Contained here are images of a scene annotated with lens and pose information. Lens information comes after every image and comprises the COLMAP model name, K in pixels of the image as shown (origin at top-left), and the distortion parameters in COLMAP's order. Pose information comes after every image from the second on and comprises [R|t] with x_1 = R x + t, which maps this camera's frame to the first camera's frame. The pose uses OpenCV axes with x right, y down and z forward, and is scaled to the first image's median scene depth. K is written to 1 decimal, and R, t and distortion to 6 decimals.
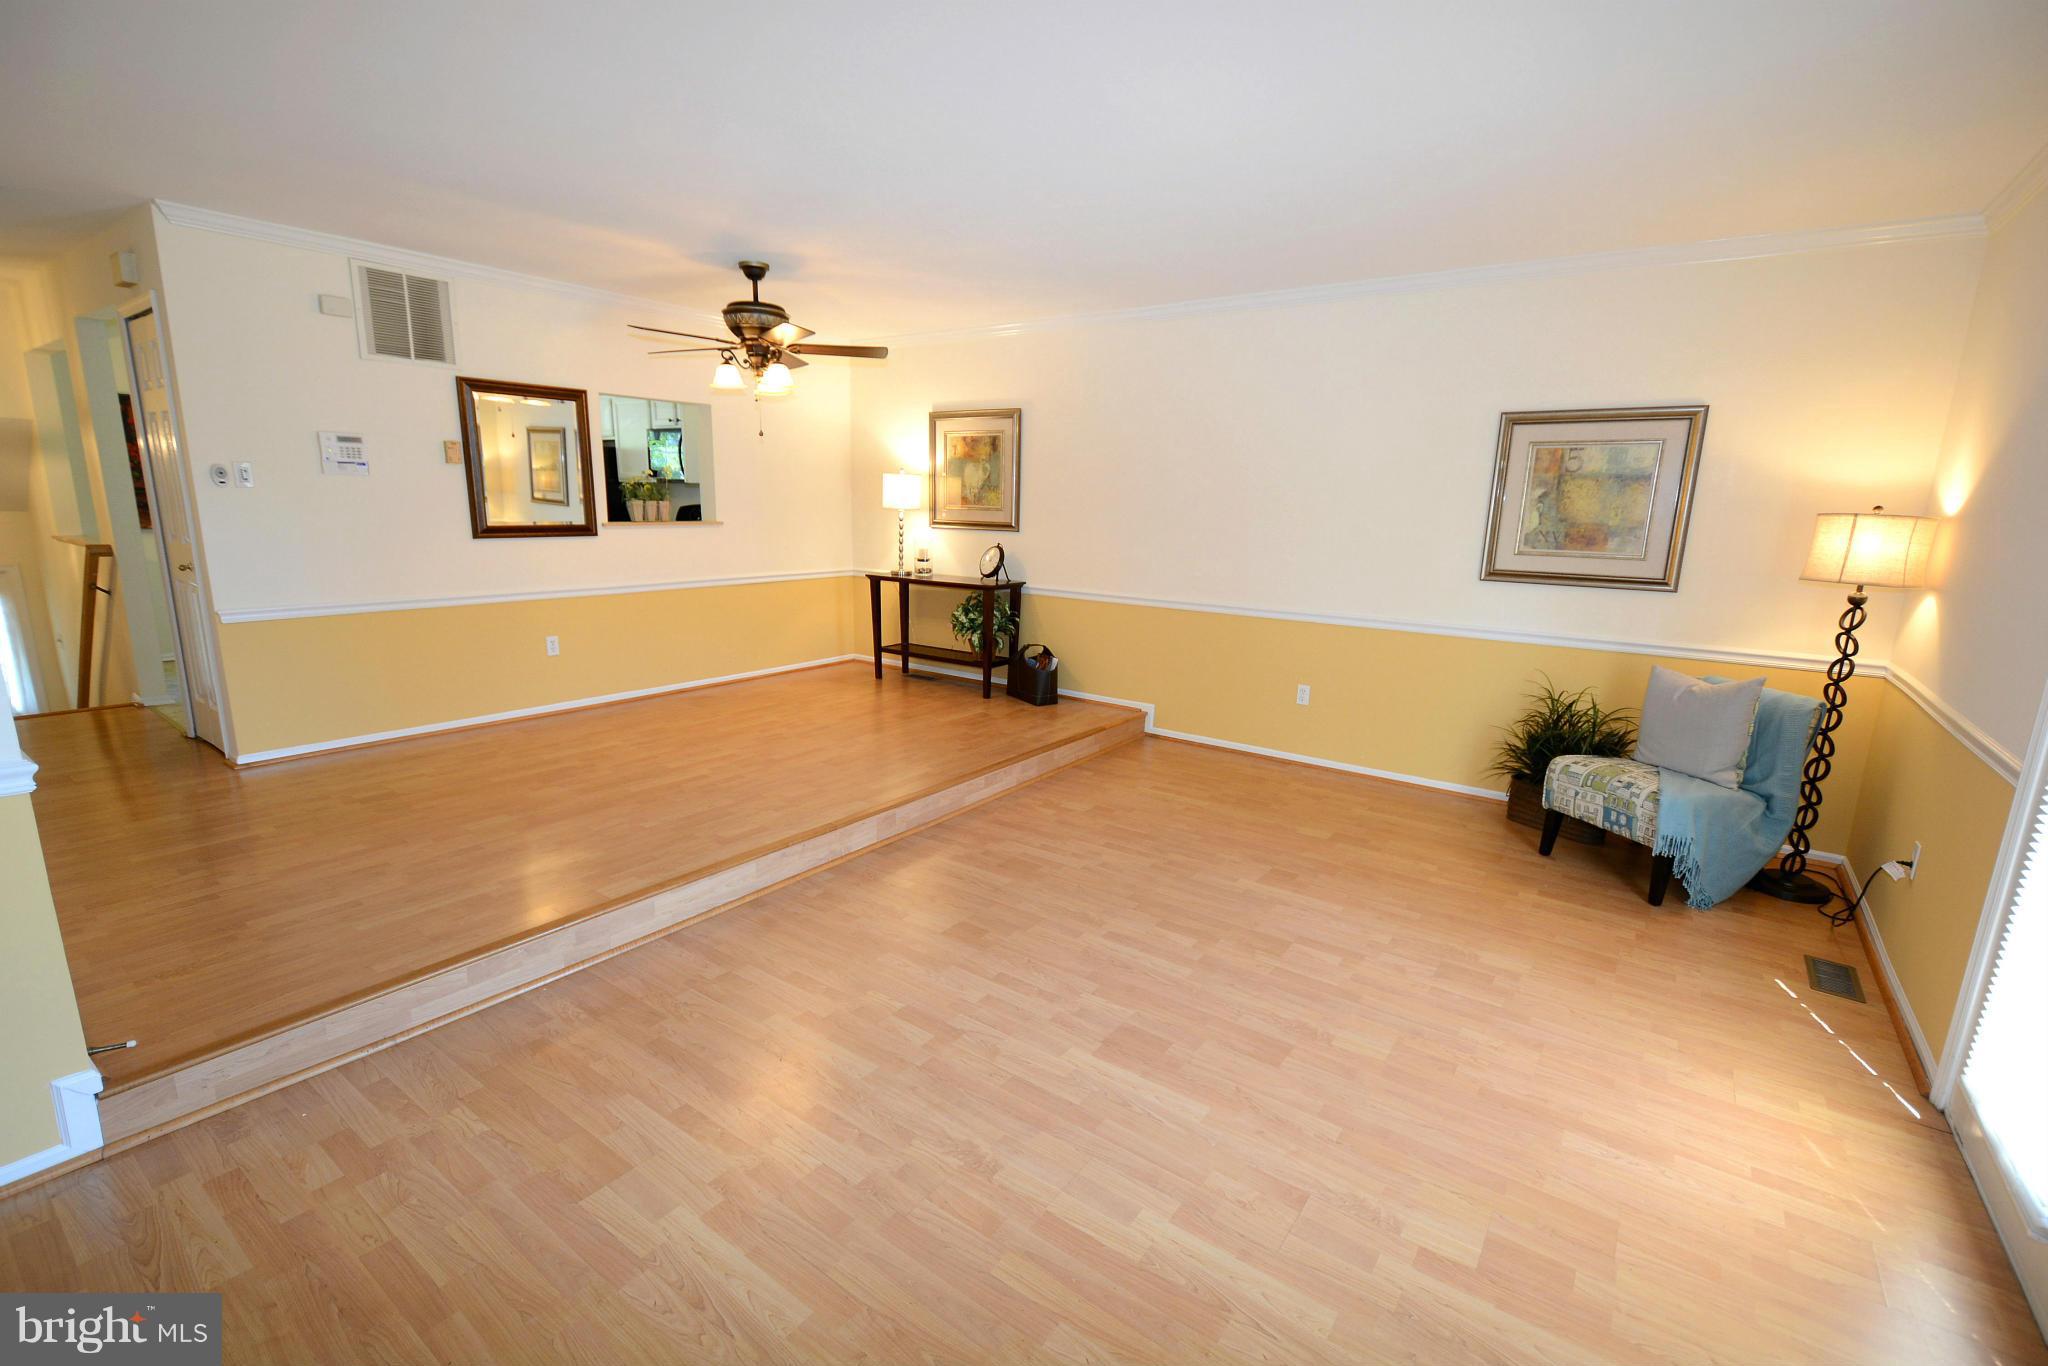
lens RADIAL K [[899.0, 0, 1024.0], [0, 899.0, 683.0], [0, 0, 1]] dist [0.005977, -0.000048]
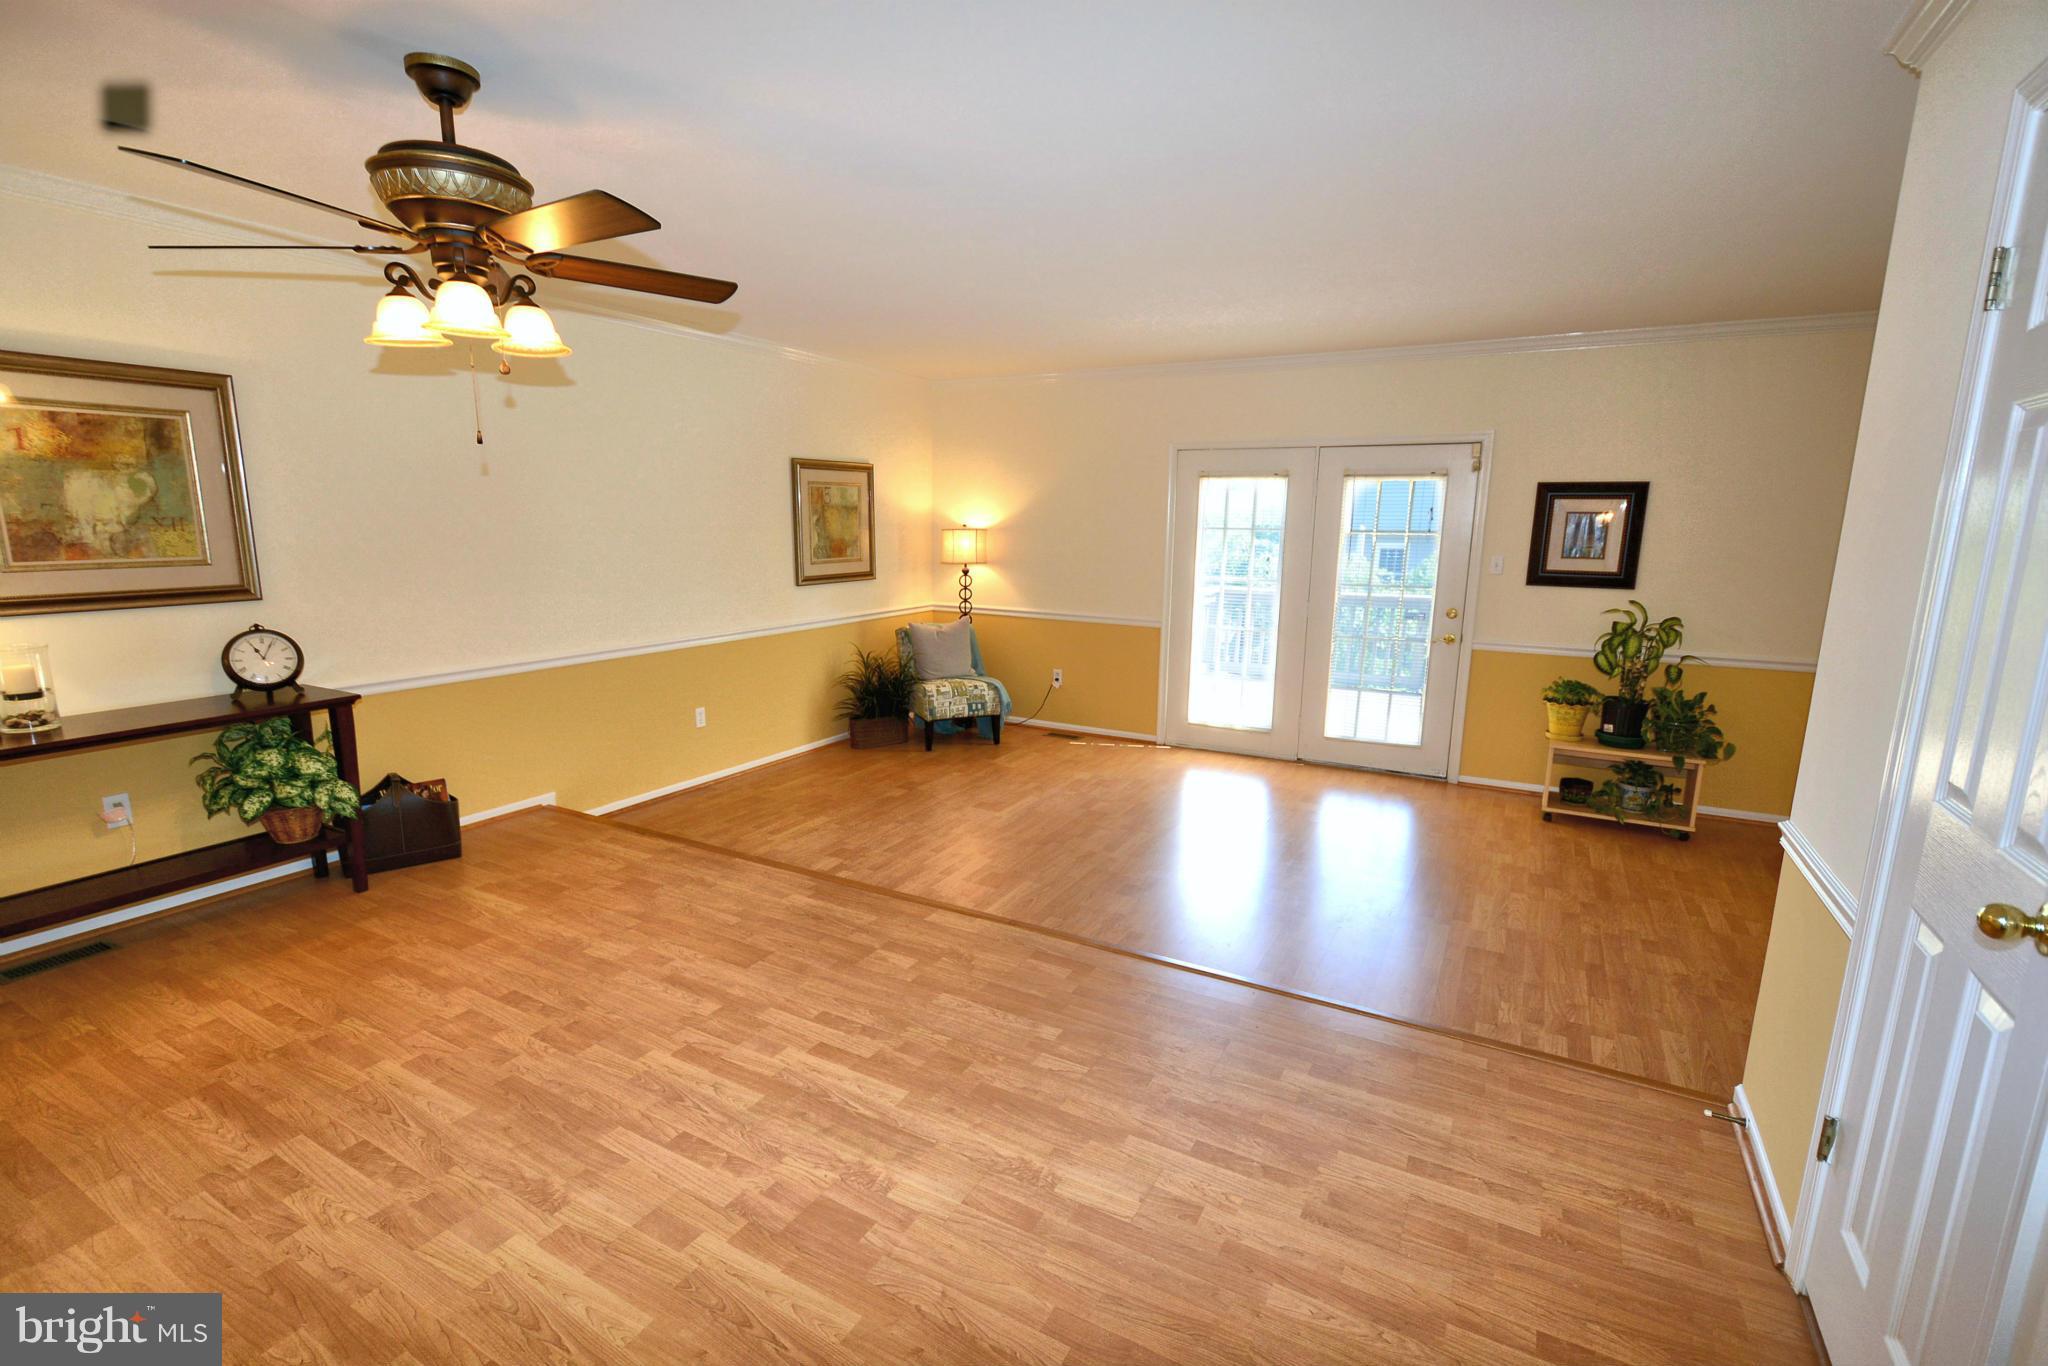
lens RADIAL K [[923.8, 0, 1028.9], [0, 923.8, 690.6], [0, 0, 1]] dist [0.000367, -0.000833]
pose [[-0.127435, -0.210992, 0.969145, -0.909740], [0.184438, 0.955028, 0.232171, -0.232780], [-0.974548, 0.208334, -0.082789, 0.873156]]
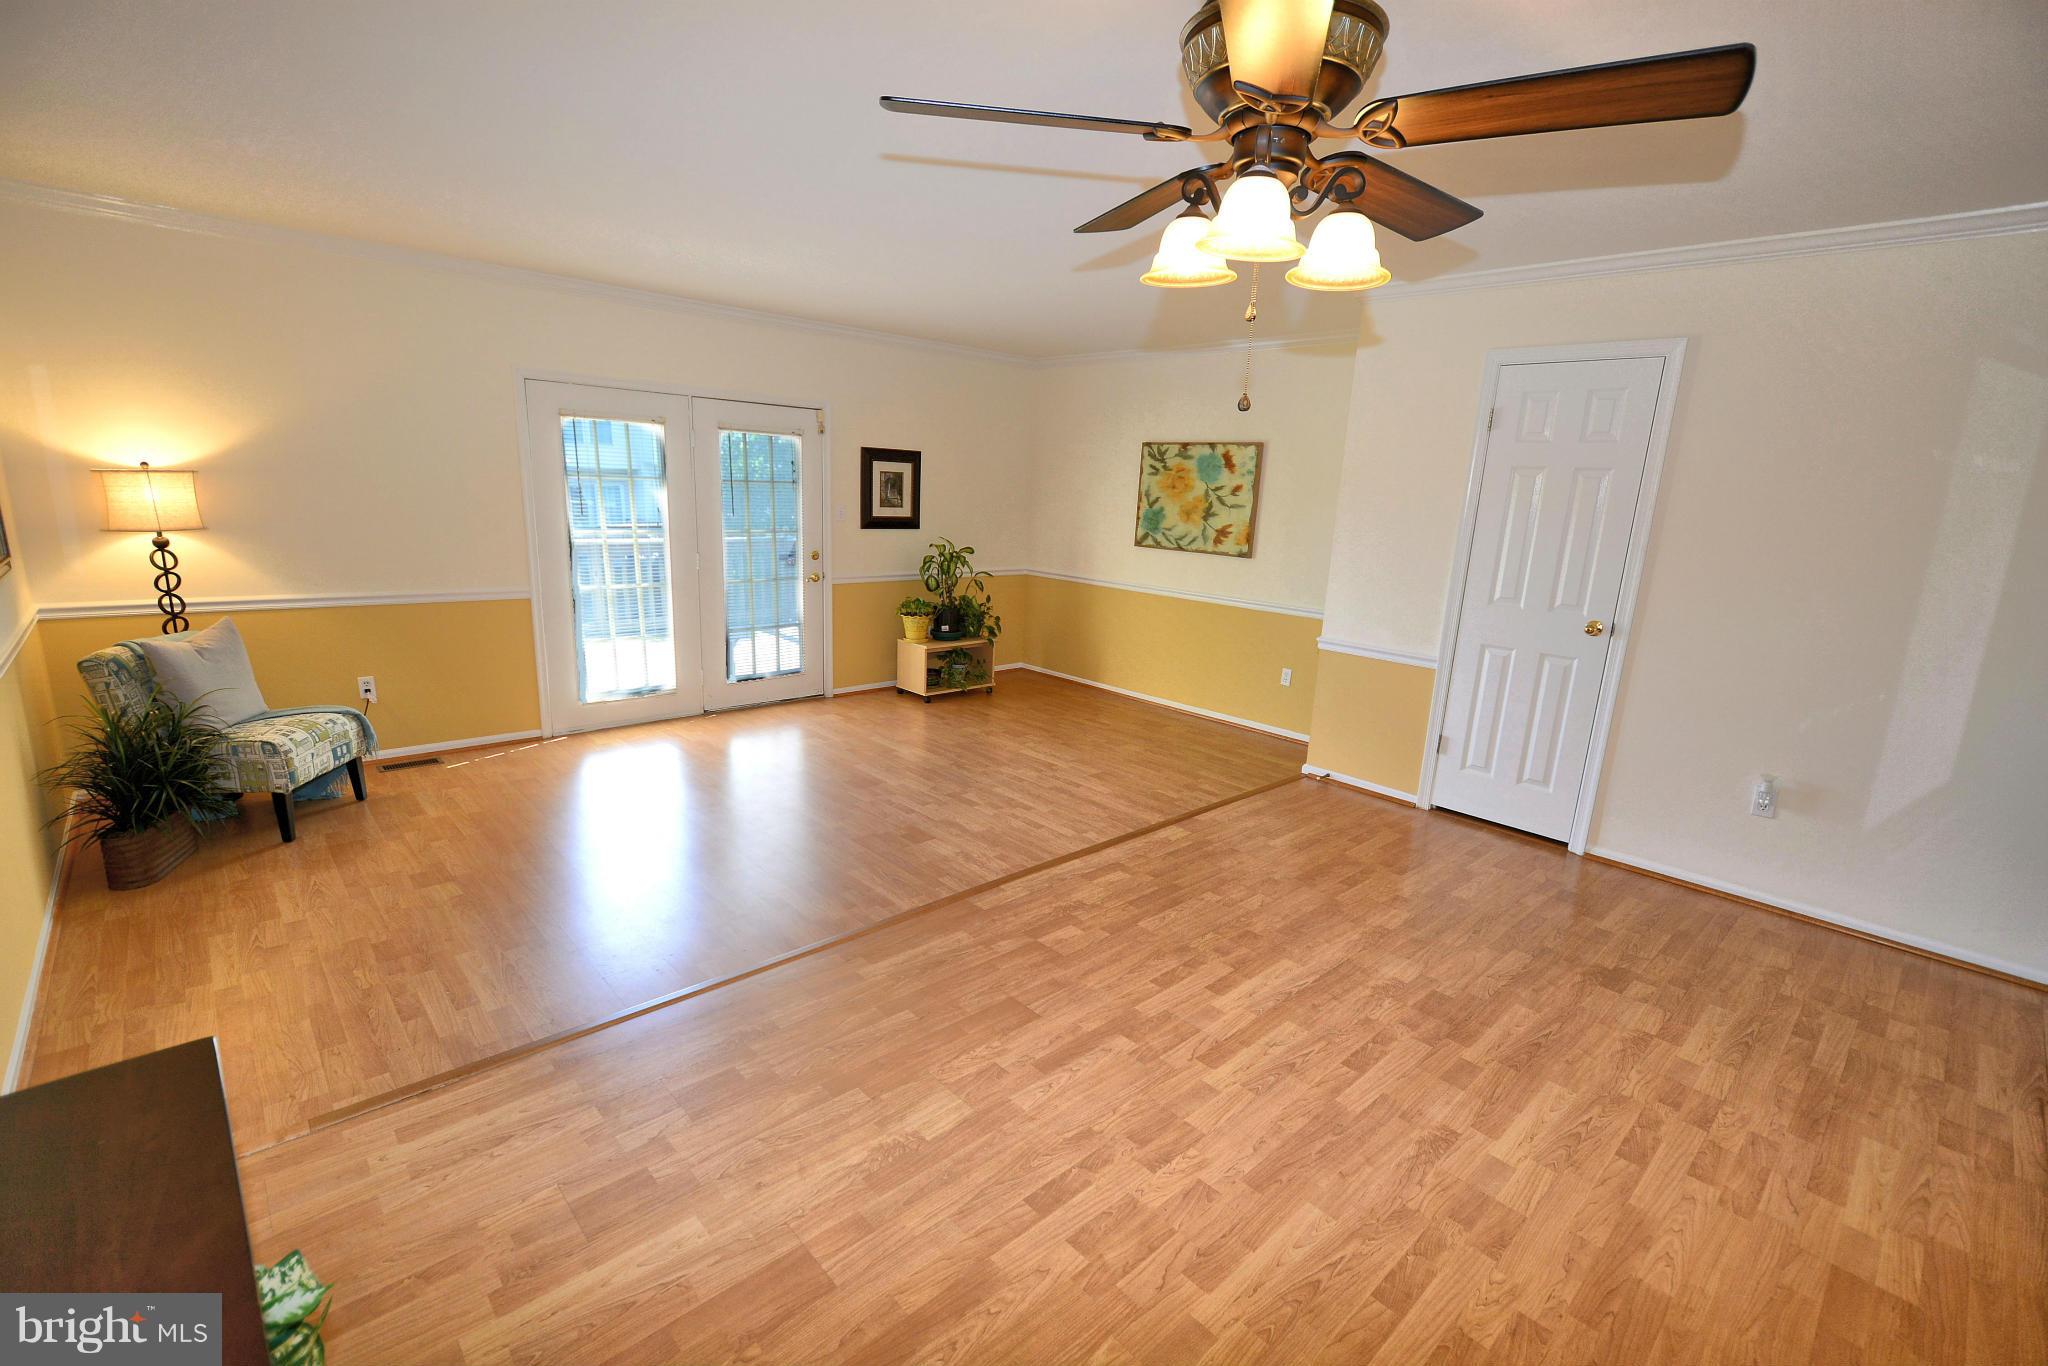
lens RADIAL K [[899.0, 0, 1024.0], [0, 899.0, 683.0], [0, 0, 1]] dist [0.005977, -0.000048]
pose [[-0.979552, -0.109678, 0.168667, -0.308655], [-0.031710, 0.912028, 0.408901, -0.353990], [-0.198676, 0.395191, -0.896857, 1.522732]]
